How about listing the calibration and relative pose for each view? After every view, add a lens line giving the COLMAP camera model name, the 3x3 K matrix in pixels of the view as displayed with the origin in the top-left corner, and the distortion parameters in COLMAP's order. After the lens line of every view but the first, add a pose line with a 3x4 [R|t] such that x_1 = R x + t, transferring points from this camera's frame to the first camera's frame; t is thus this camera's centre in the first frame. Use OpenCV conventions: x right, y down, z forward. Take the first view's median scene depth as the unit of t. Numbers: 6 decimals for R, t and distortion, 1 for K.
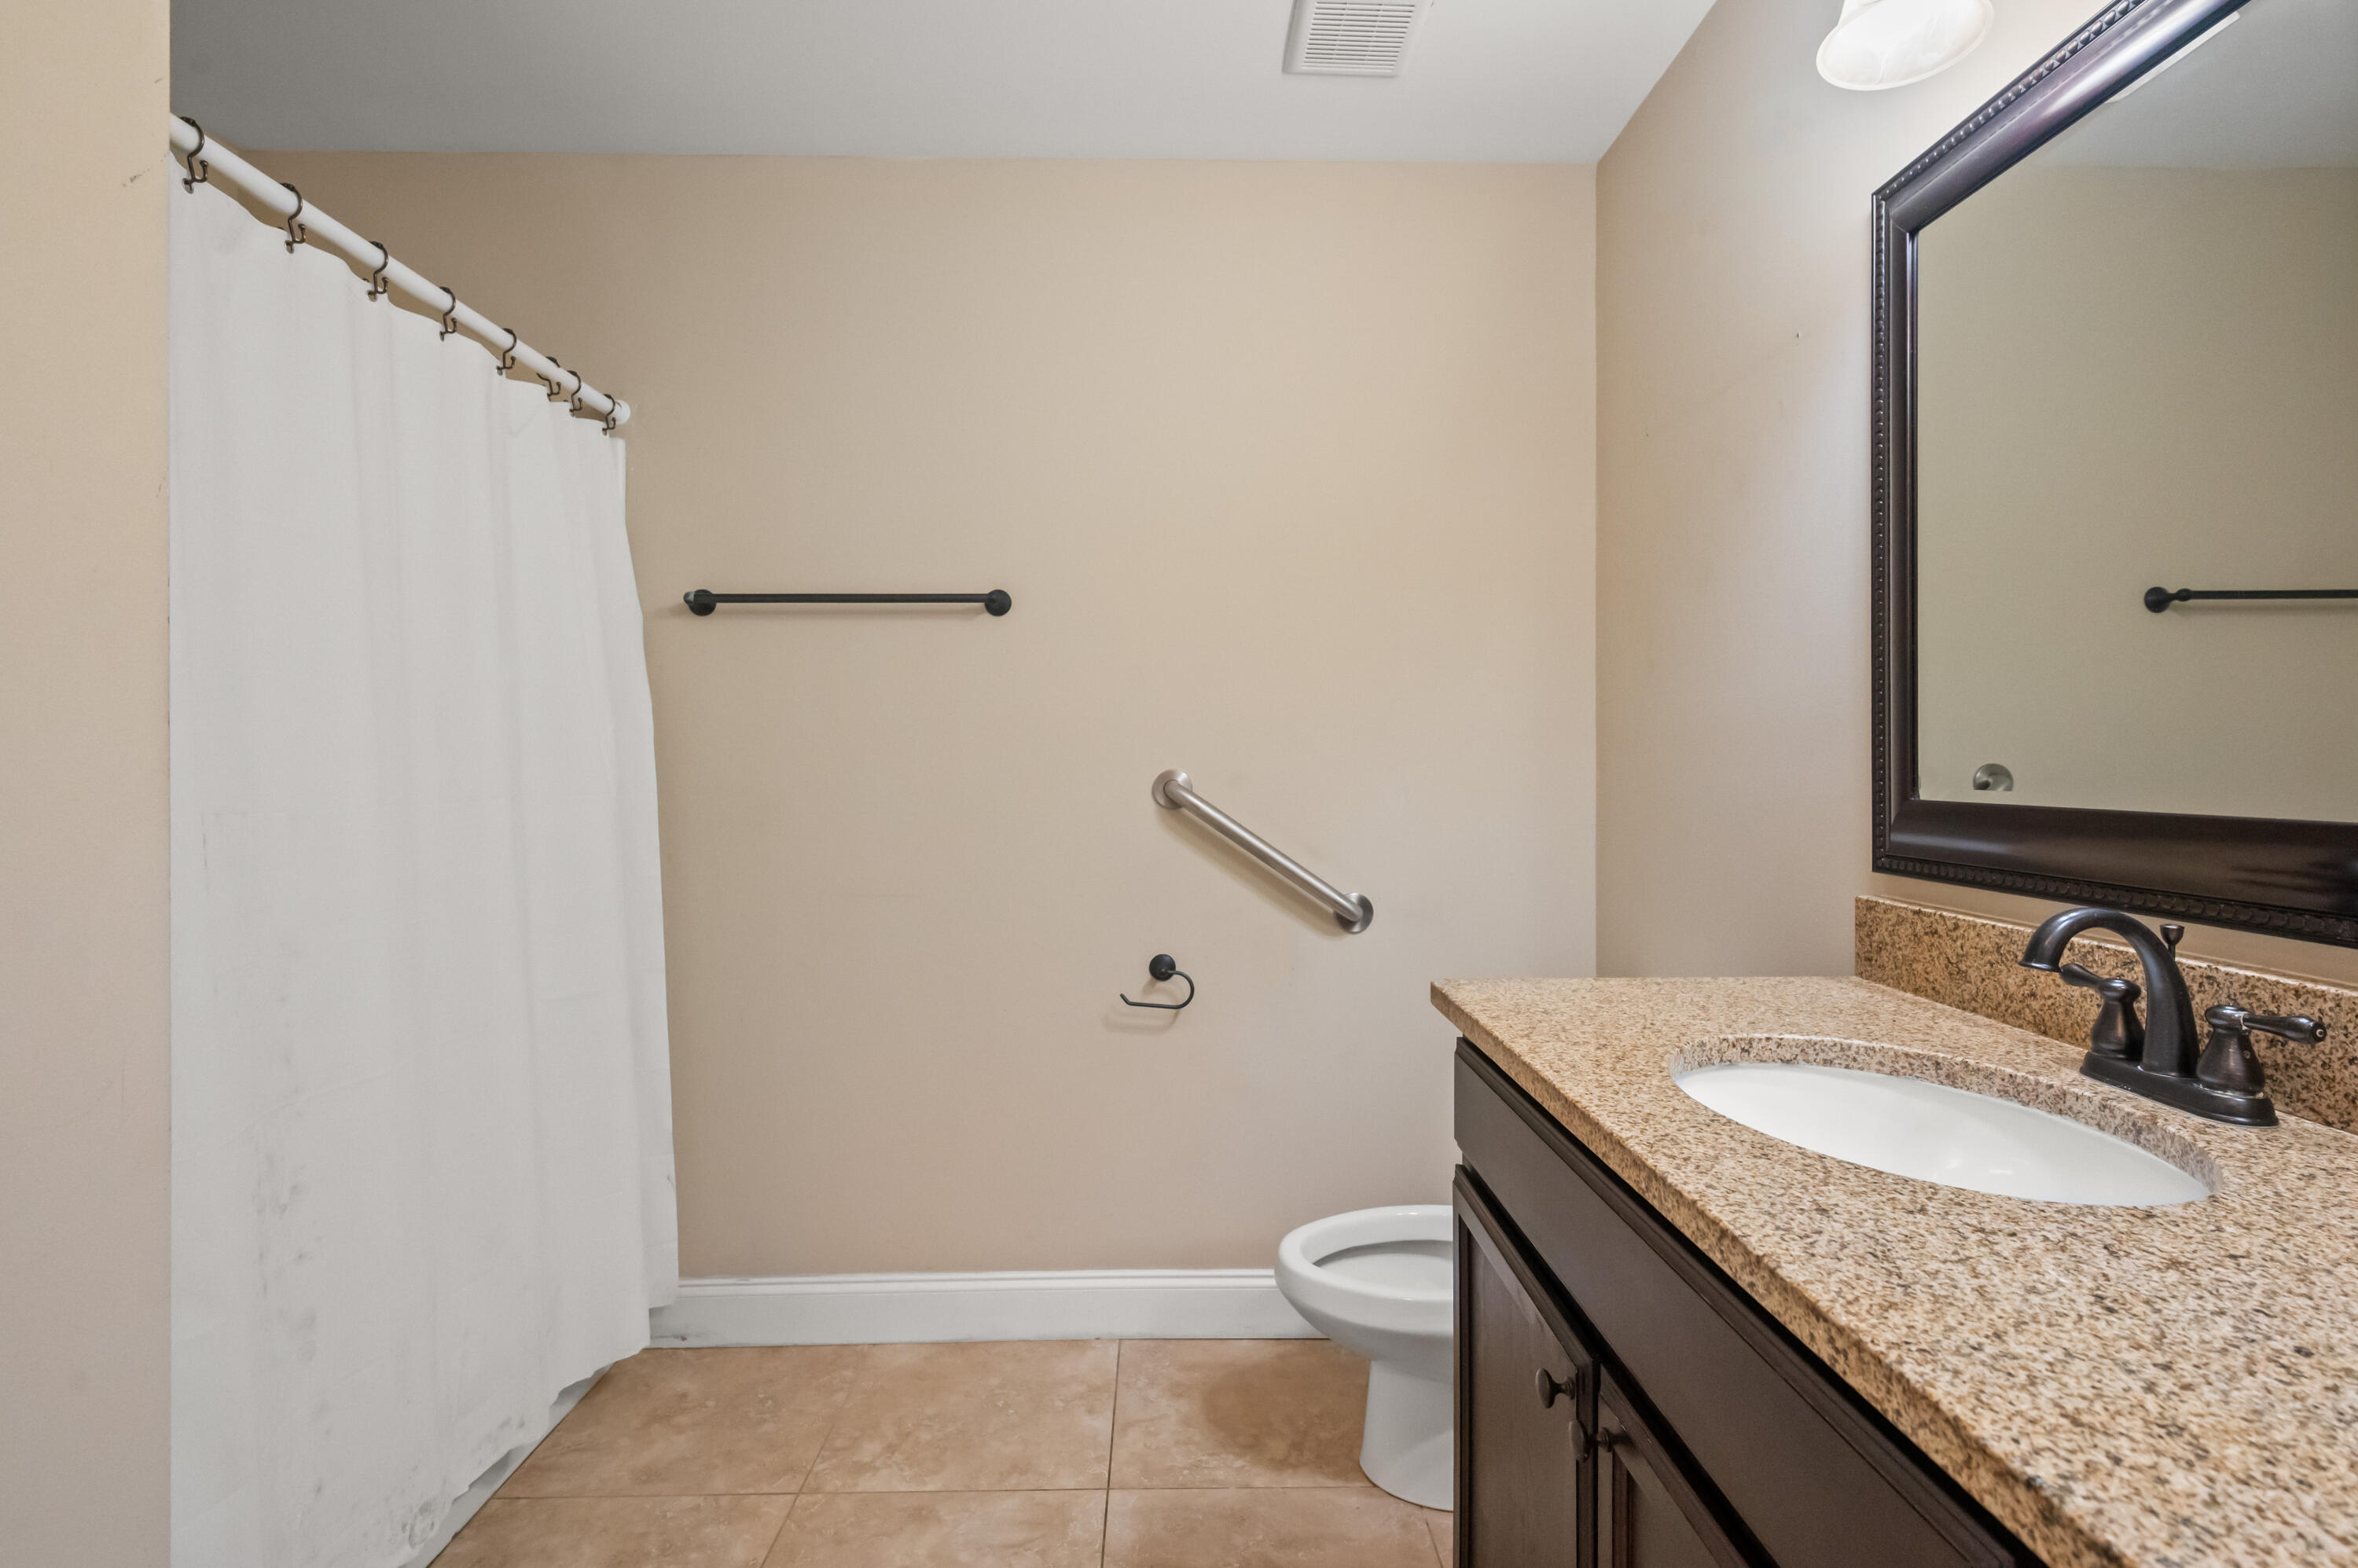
lens RADIAL K [[1092.5, 0, 1182.0], [0, 1092.5, 768.7], [0, 0, 1]] dist [0.000698, 0.000969]
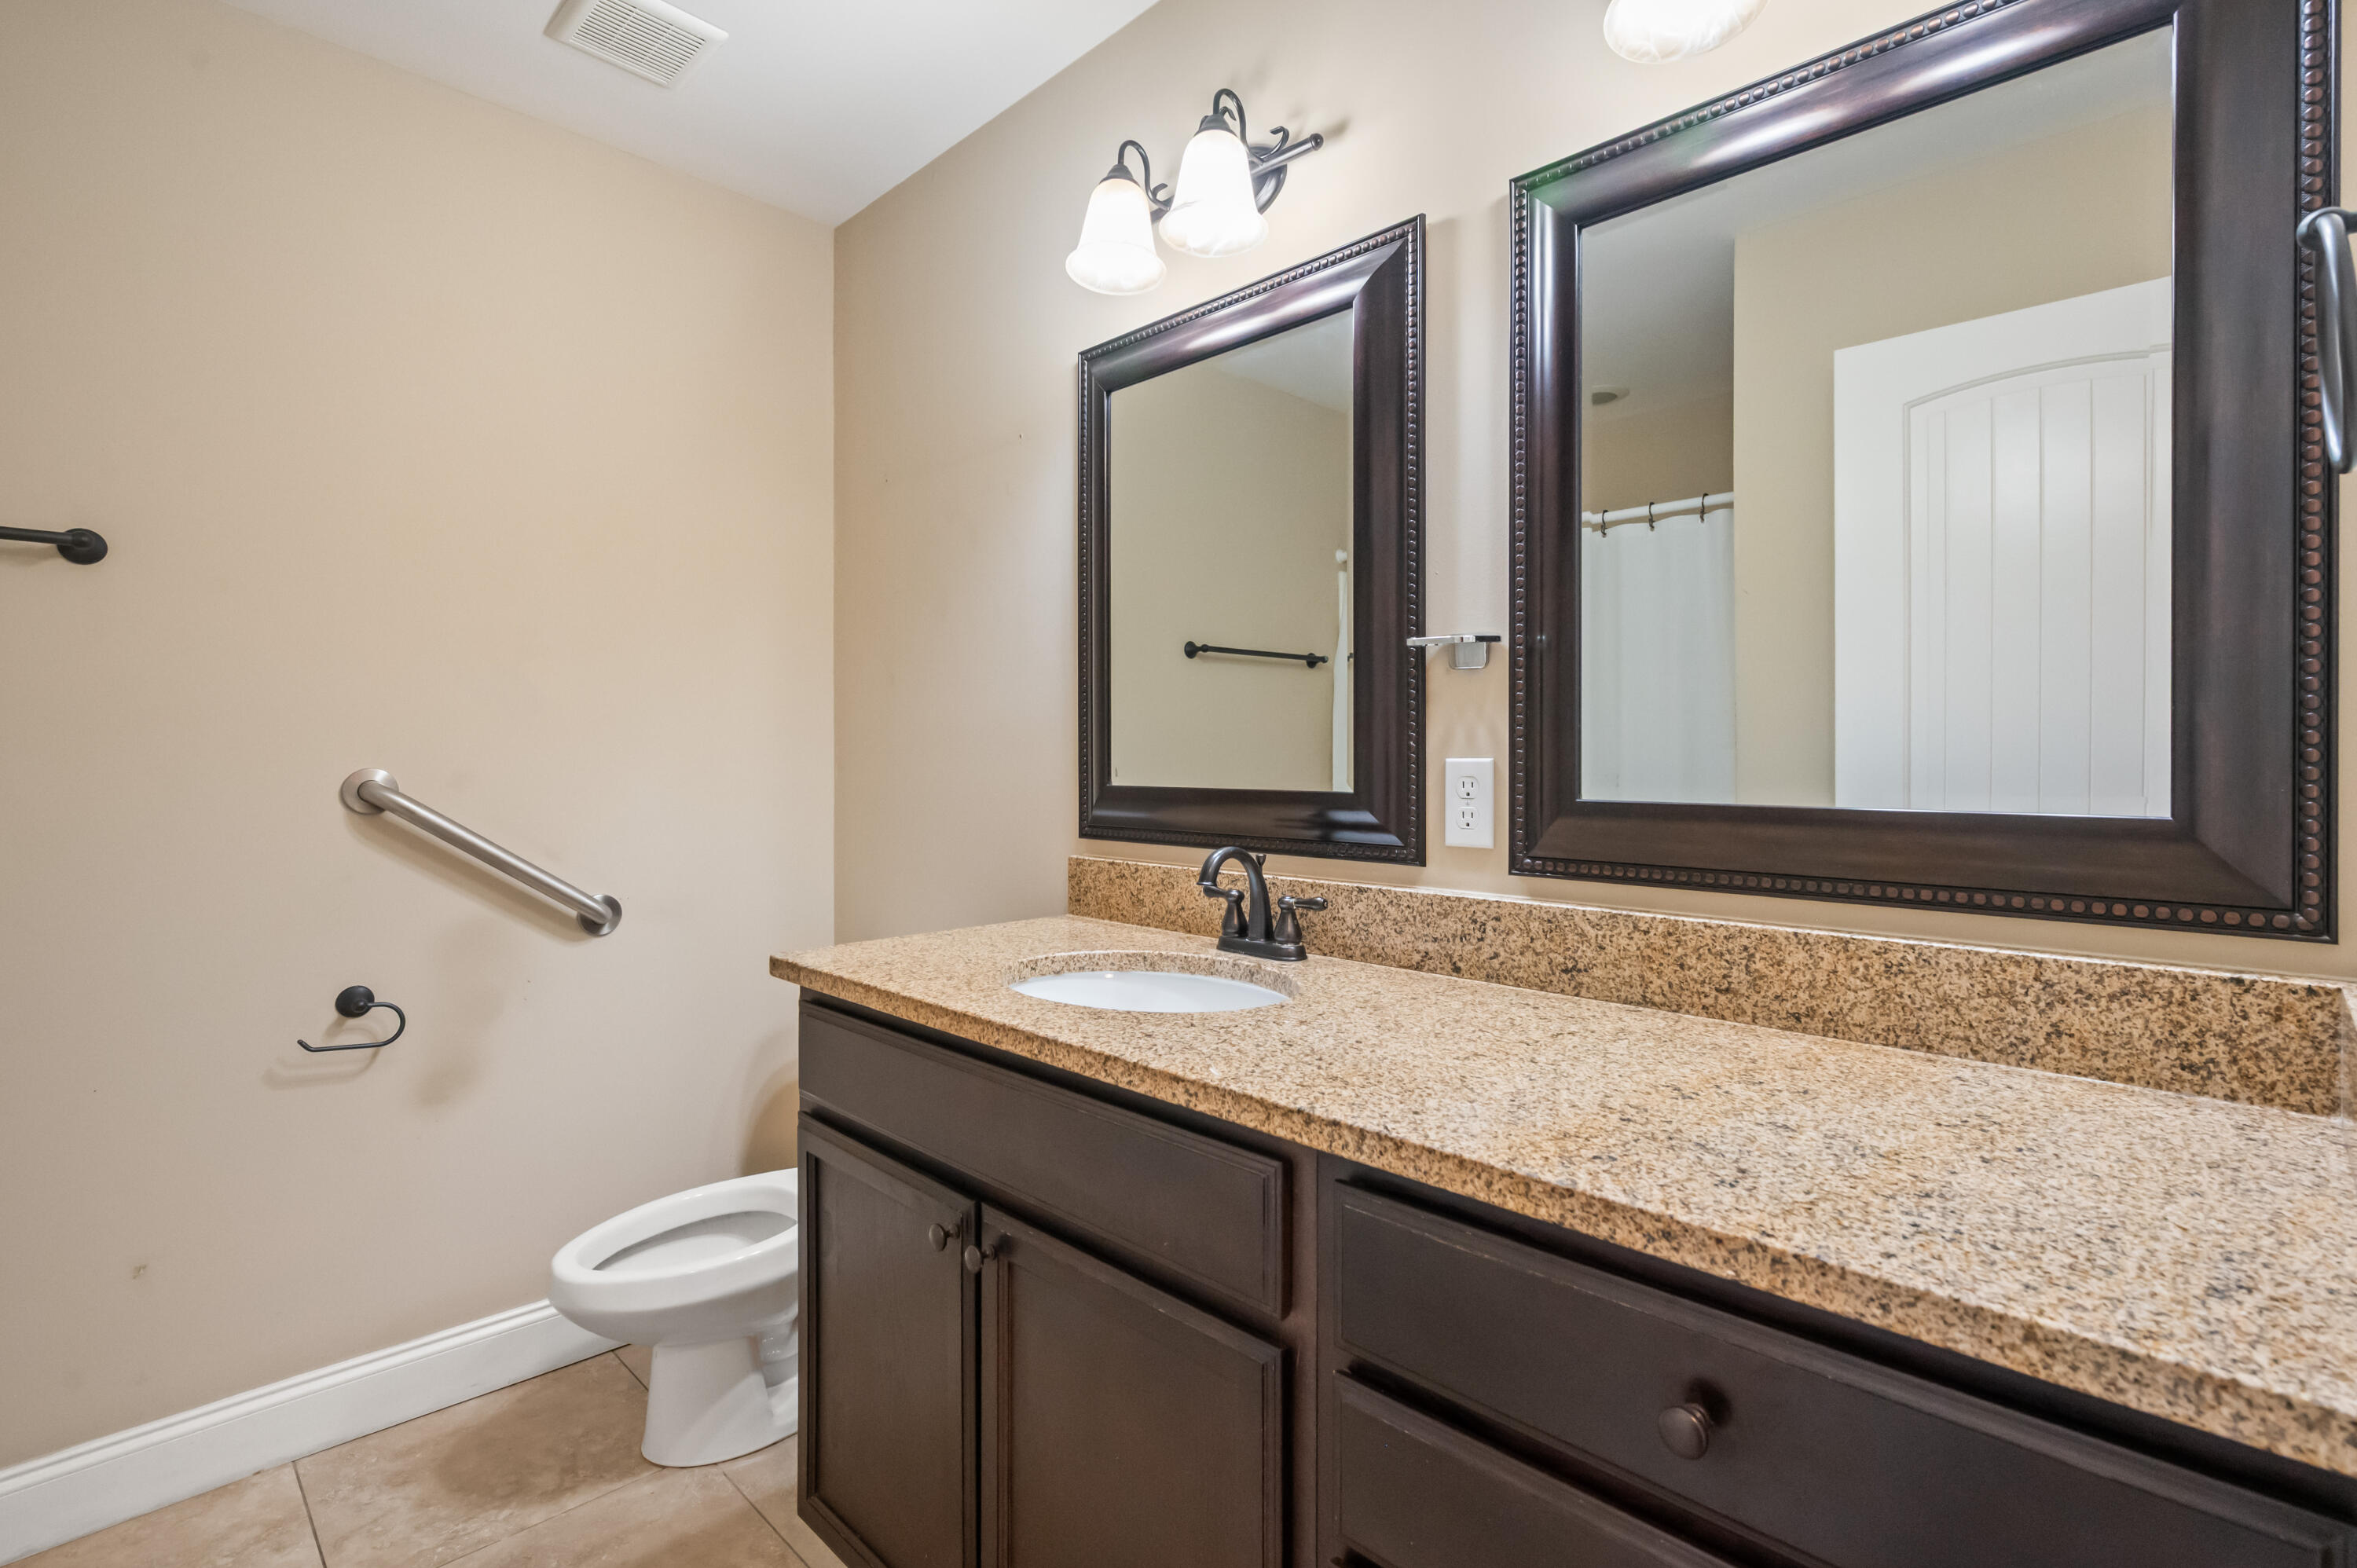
lens RADIAL K [[1092.0, 0, 1181.5], [0, 1092.0, 768.7], [0, 0, 1]] dist [0.000698, 0.000969]
pose [[0.721574, -0.005782, 0.692313, -0.256042], [0.004415, 0.999983, 0.003749, 0.001244], [-0.692323, 0.000351, 0.721587, -0.104029]]
